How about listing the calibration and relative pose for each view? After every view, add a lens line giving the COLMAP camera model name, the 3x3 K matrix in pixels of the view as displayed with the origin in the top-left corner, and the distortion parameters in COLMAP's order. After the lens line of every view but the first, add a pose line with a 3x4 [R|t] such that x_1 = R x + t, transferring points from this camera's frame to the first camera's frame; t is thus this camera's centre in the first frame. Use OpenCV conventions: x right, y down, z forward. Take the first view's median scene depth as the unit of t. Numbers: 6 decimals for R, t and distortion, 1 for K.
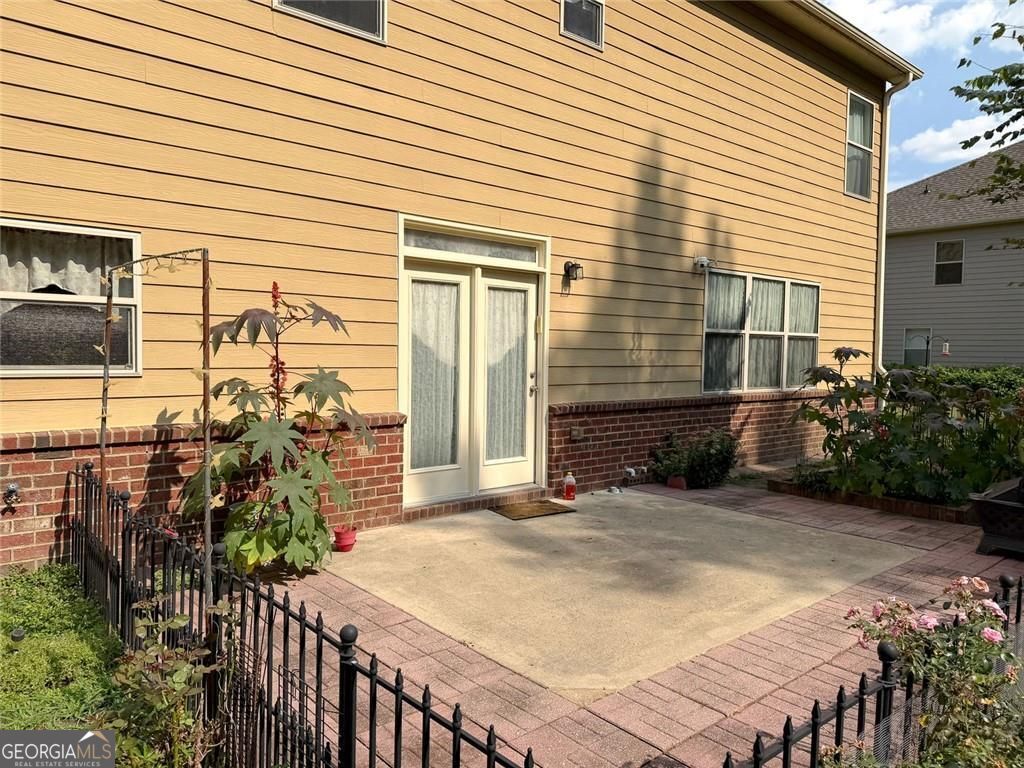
lens RADIAL K [[725.0, 0, 512.0], [0, 725.0, 384.0], [0, 0, 1]] dist [0.110254, -0.171950]
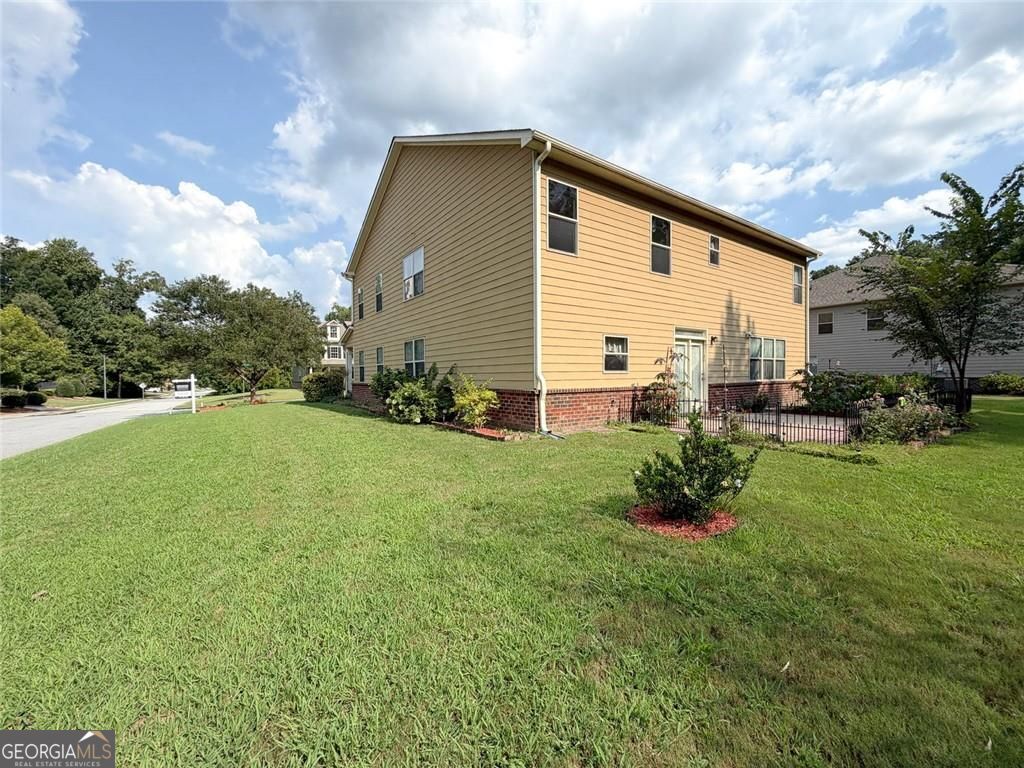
lens RADIAL K [[405.9, 0, 509.5], [0, 405.9, 385.3], [0, 0, 1]] dist [0.000881, 0.000194]
pose [[0.993882, -0.024332, -0.107731, -0.499073], [0.021605, 0.999418, -0.026403, 0.053144], [0.108310, 0.023914, 0.993829, -0.654859]]
